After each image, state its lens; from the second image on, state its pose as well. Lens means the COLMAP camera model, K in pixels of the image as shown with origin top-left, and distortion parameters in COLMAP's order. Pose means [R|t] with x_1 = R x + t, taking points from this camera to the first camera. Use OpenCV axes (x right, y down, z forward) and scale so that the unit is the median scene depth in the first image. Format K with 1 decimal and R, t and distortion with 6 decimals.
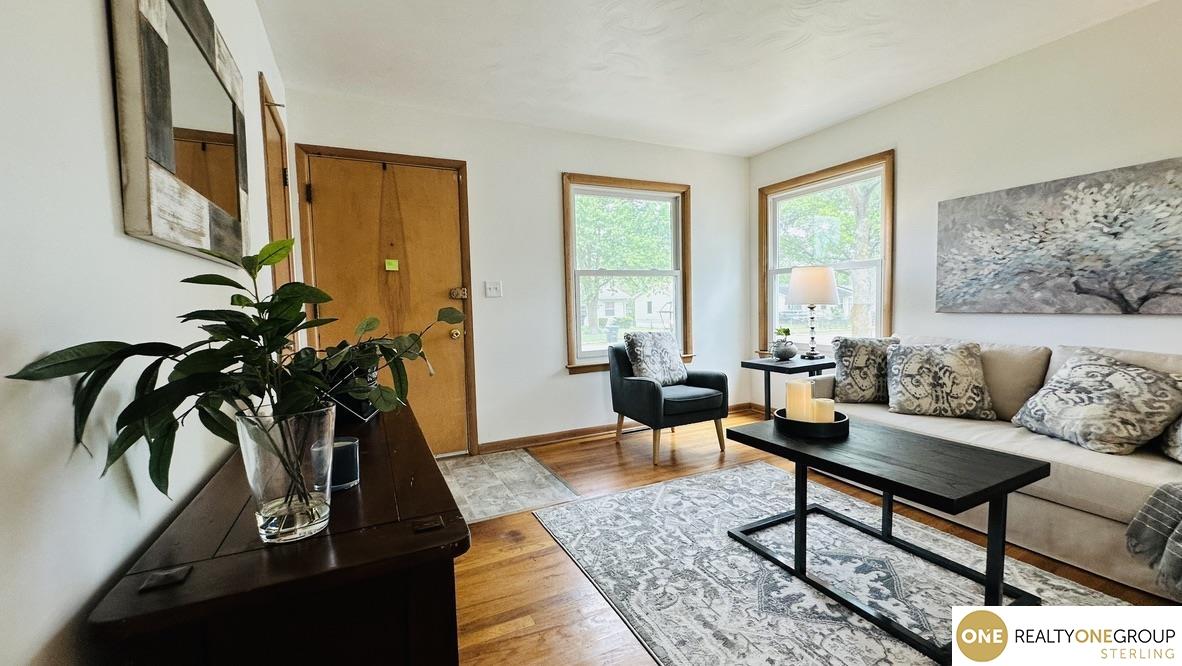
lens RADIAL K [[470.6, 0, 589.7], [0, 470.6, 334.7], [0, 0, 1]] dist [-0.004583, 0.000446]
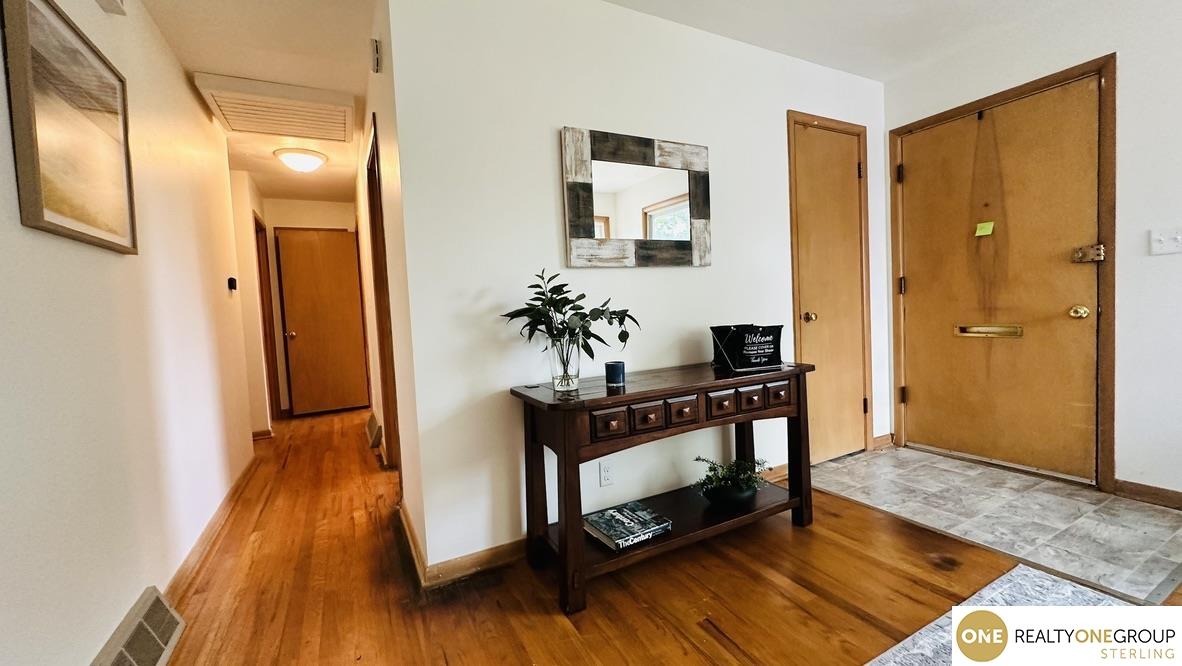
lens RADIAL K [[470.6, 0, 589.7], [0, 470.6, 334.7], [0, 0, 1]] dist [-0.004583, 0.000446]
pose [[0.030397, 0.080861, -0.996262, 0.413002], [-0.017064, 0.996619, 0.080369, -0.012244], [0.999392, 0.014557, 0.031674, 0.248232]]
